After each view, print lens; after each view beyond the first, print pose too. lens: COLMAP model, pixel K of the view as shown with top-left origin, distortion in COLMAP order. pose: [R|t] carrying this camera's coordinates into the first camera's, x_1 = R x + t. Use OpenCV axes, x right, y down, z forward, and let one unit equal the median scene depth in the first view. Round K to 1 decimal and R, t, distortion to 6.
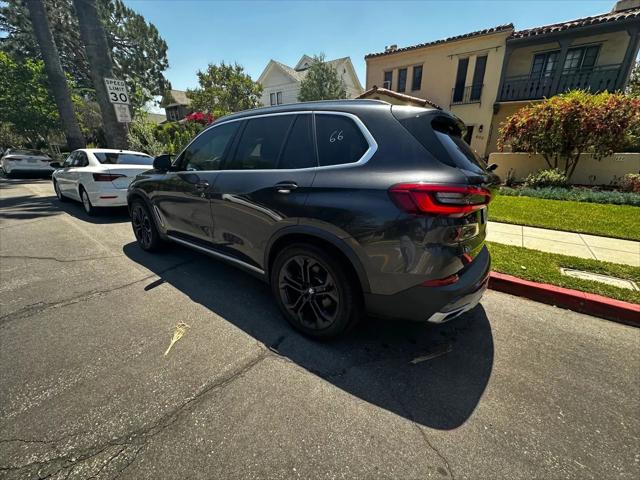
lens RADIAL K [[255.3, 0, 320.6], [0, 255.3, 239.4], [0, 0, 1]] dist [-0.001986, 0.000476]
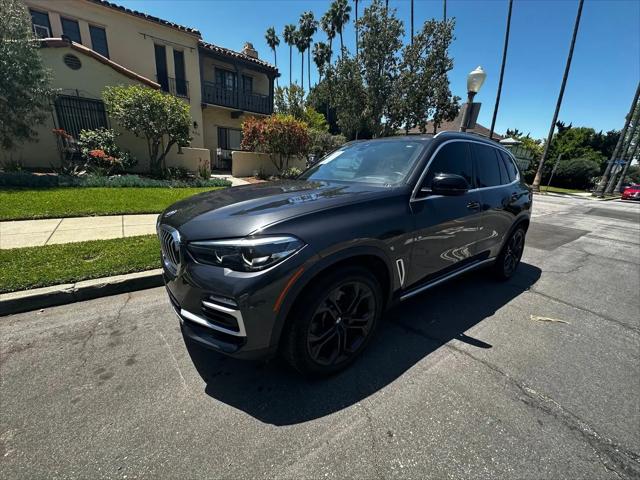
lens RADIAL K [[255.3, 0, 320.1], [0, 255.3, 238.7], [0, 0, 1]] dist [-0.001986, 0.000476]
pose [[0.297740, -0.271058, 0.915357, -1.049310], [0.237692, 0.949696, 0.203912, -0.289421], [-0.924583, 0.156860, 0.347191, 0.825040]]
